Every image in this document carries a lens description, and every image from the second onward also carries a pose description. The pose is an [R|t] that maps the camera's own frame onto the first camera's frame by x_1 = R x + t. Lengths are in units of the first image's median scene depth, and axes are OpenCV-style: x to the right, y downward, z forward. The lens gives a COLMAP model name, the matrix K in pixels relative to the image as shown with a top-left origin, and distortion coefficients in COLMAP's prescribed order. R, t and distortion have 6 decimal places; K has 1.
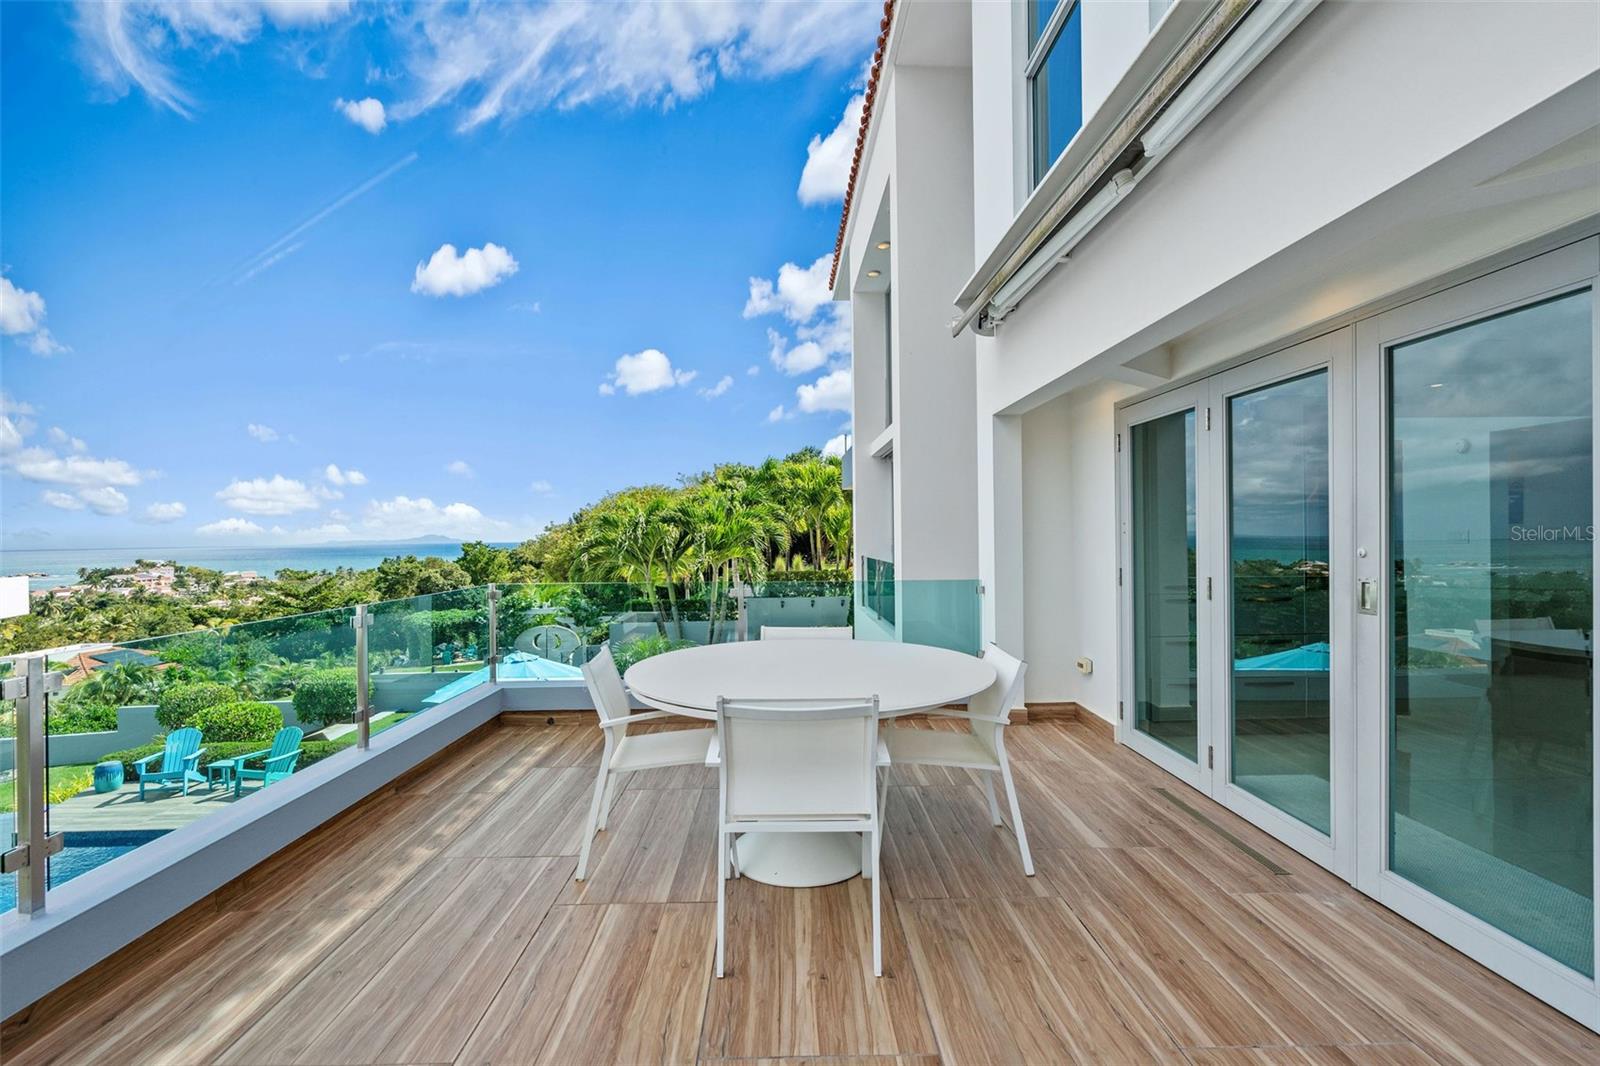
lens RADIAL K [[713.0, 0, 792.9], [0, 713.0, 537.8], [0, 0, 1]] dist [-0.002299, 0.000195]
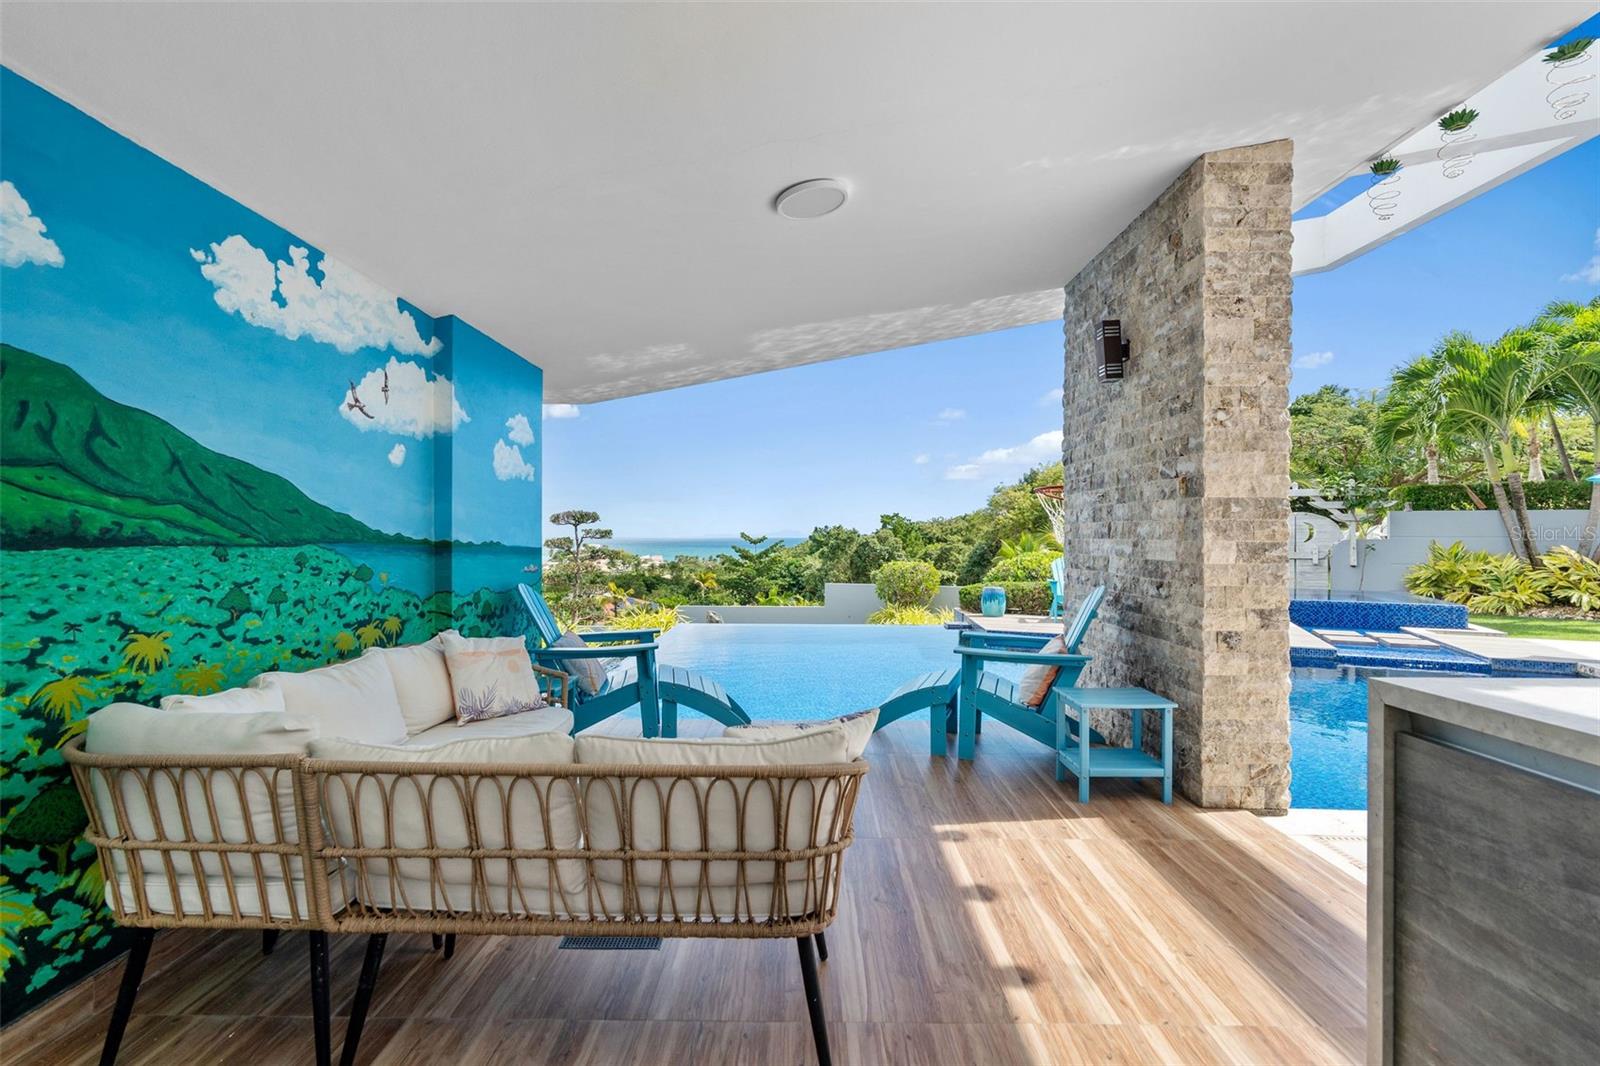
lens RADIAL K [[742.2, 0, 796.2], [0, 742.2, 534.3], [0, 0, 1]] dist [0.001039, 0.000415]
pose [[0.897049, 0.015876, -0.441646, -0.477689], [-0.016756, 0.999858, 0.001908, 0.155997], [0.441614, 0.005689, 0.897187, 0.007041]]
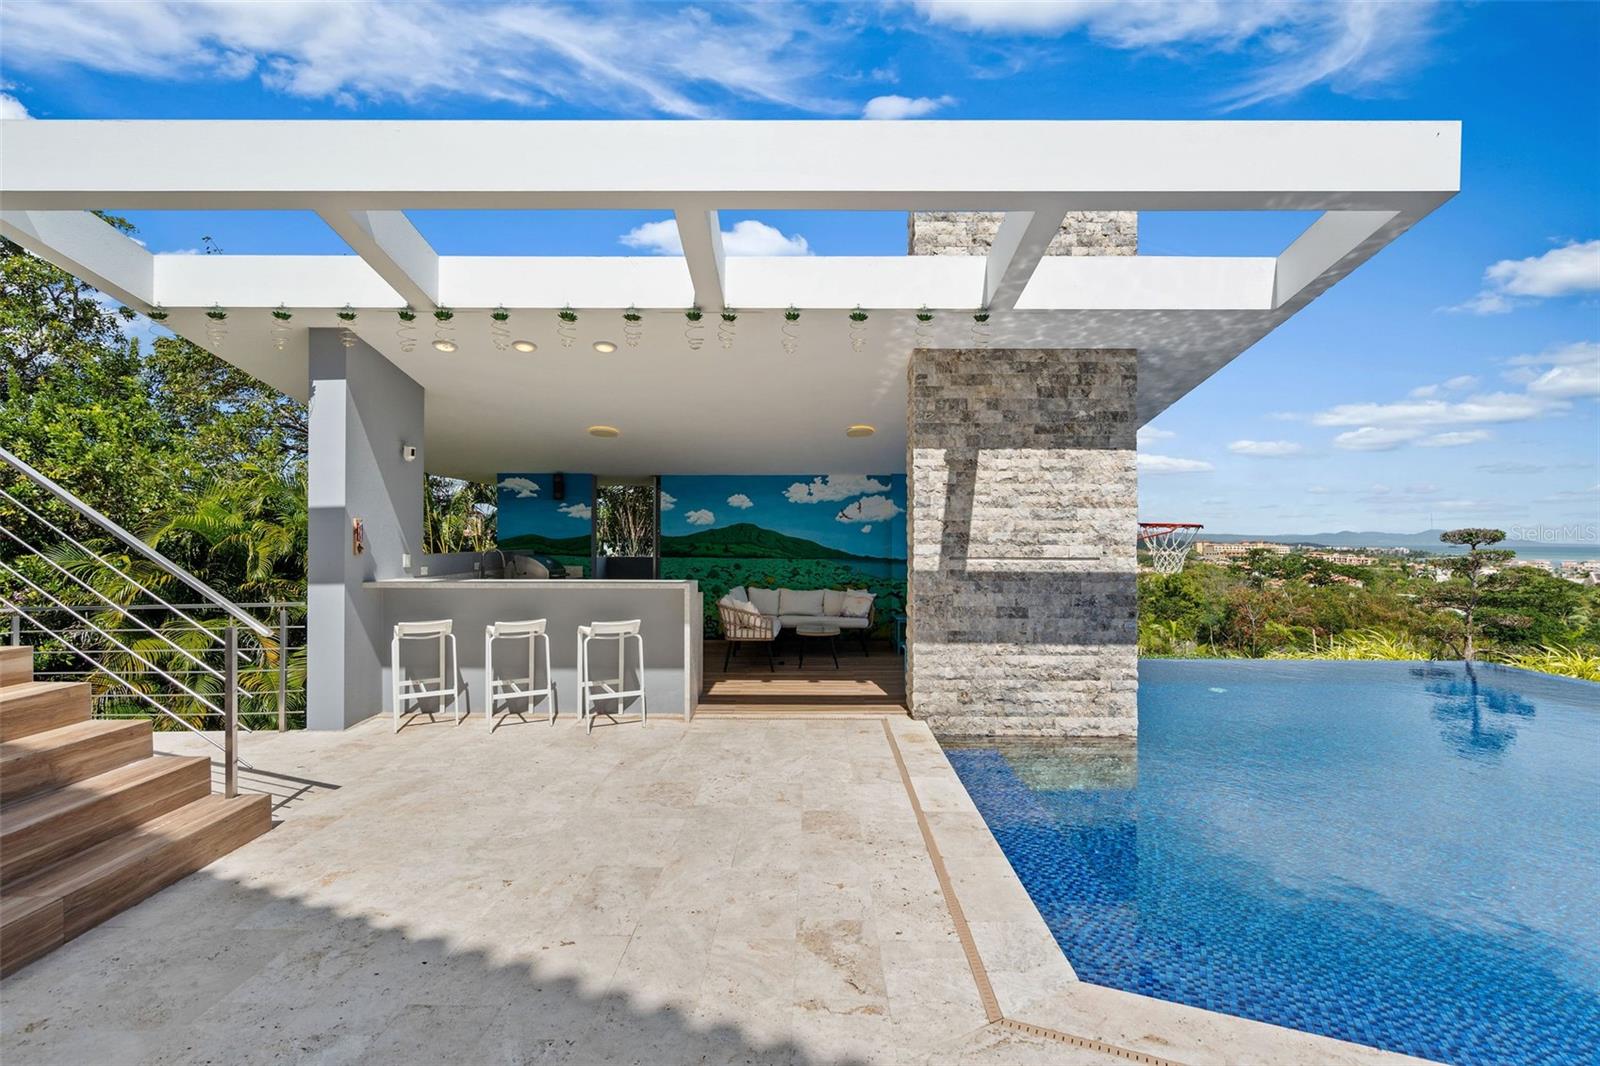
lens RADIAL K [[781.7, 0, 800.0], [0, 781.7, 533.0], [0, 0, 1]] dist [0.002938, 0.000406]
pose [[-0.427836, 0.005846, -0.903837, -0.129847], [-0.000963, 0.999976, 0.006923, 0.138288], [0.903856, 0.003832, -0.427820, 0.312225]]
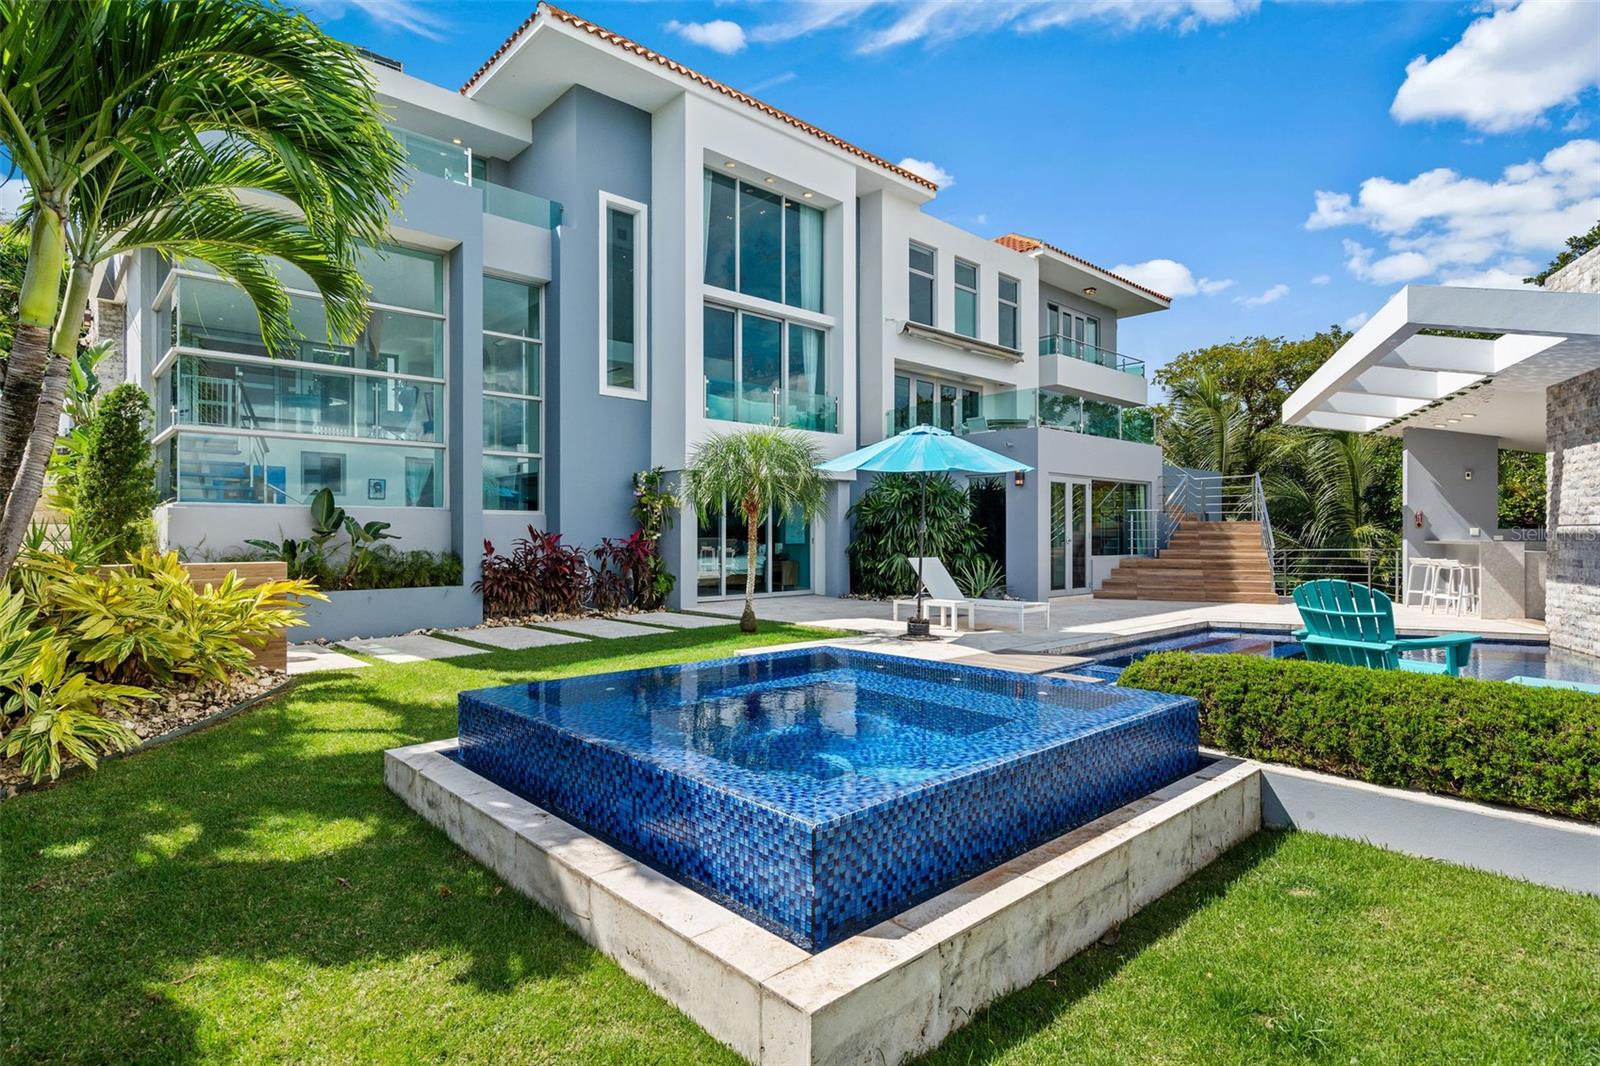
lens RADIAL K [[831.4, 0, 800.0], [0, 831.4, 533.0], [0, 0, 1]] dist [0.004417, 0.001324]
pose [[-0.667828, 0.013733, 0.744189, -0.530306], [0.010715, 0.999904, -0.008836, 0.155459], [-0.744238, 0.002074, -0.667911, 0.931632]]
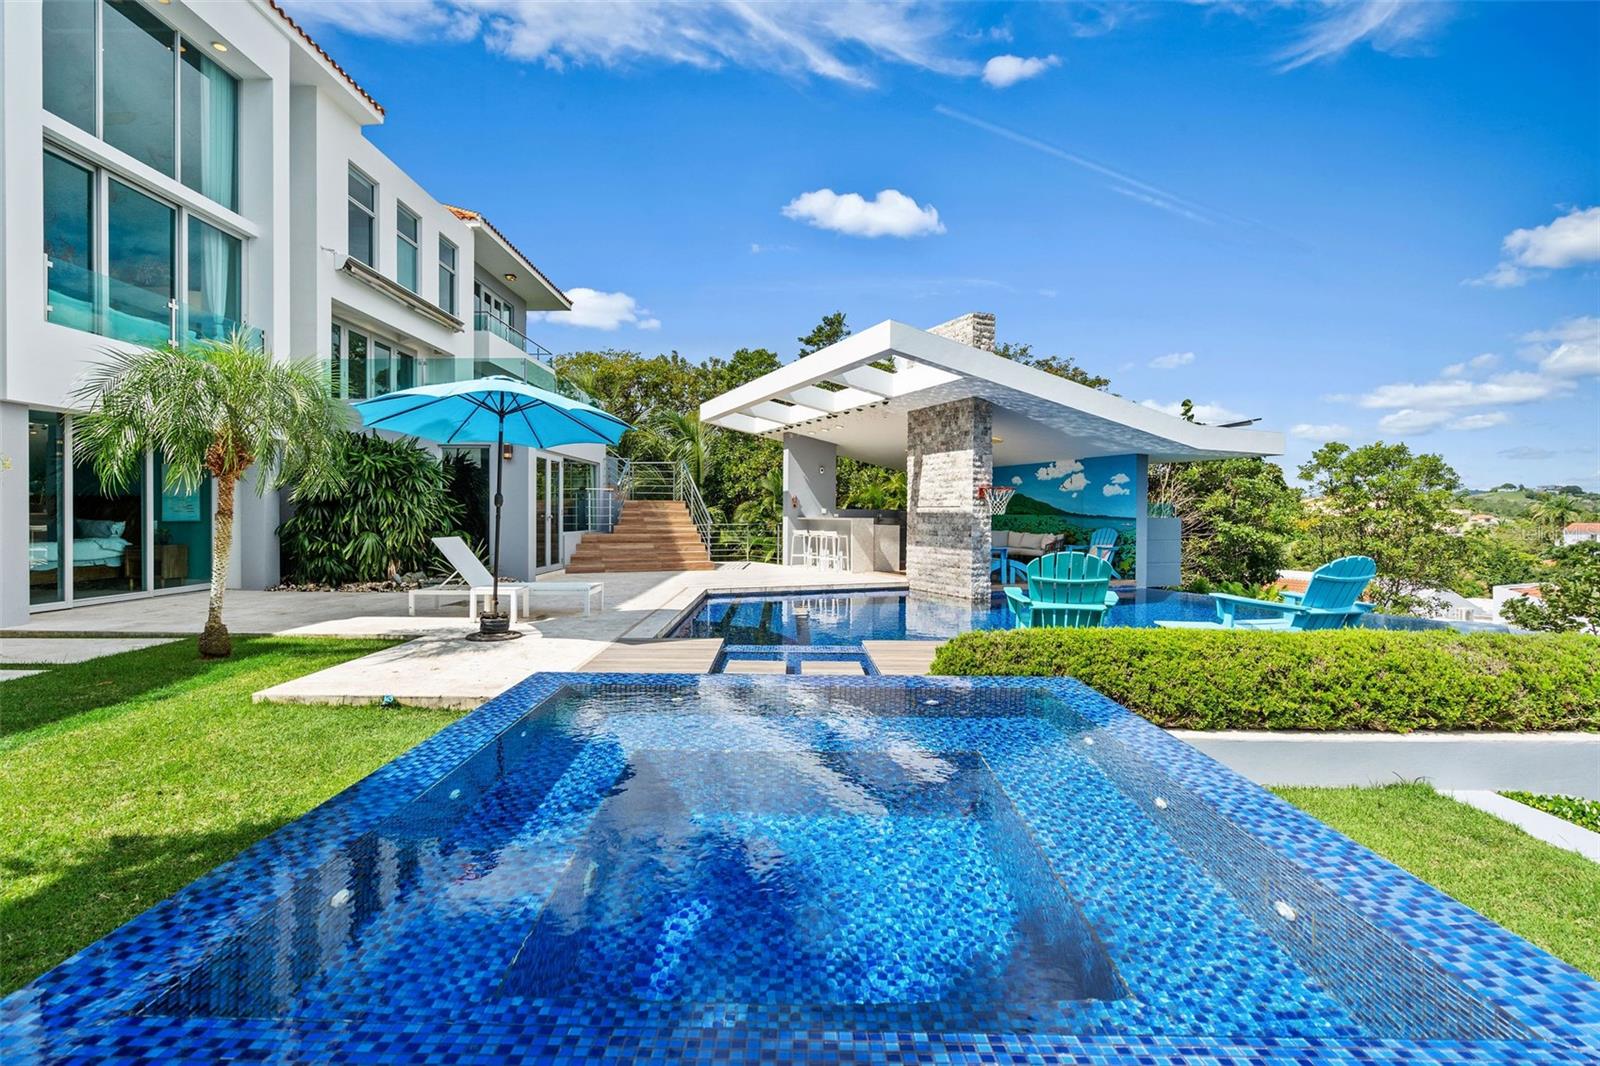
lens RADIAL K [[724.4, 0, 781.6], [0, 724.4, 523.0], [0, 0, 1]] dist [-0.000331, 0.000336]
pose [[-0.999413, 0.005956, 0.033745, -0.356701], [0.006482, 0.999859, 0.015485, 0.154673], [-0.033648, 0.015694, -0.999311, 0.894793]]
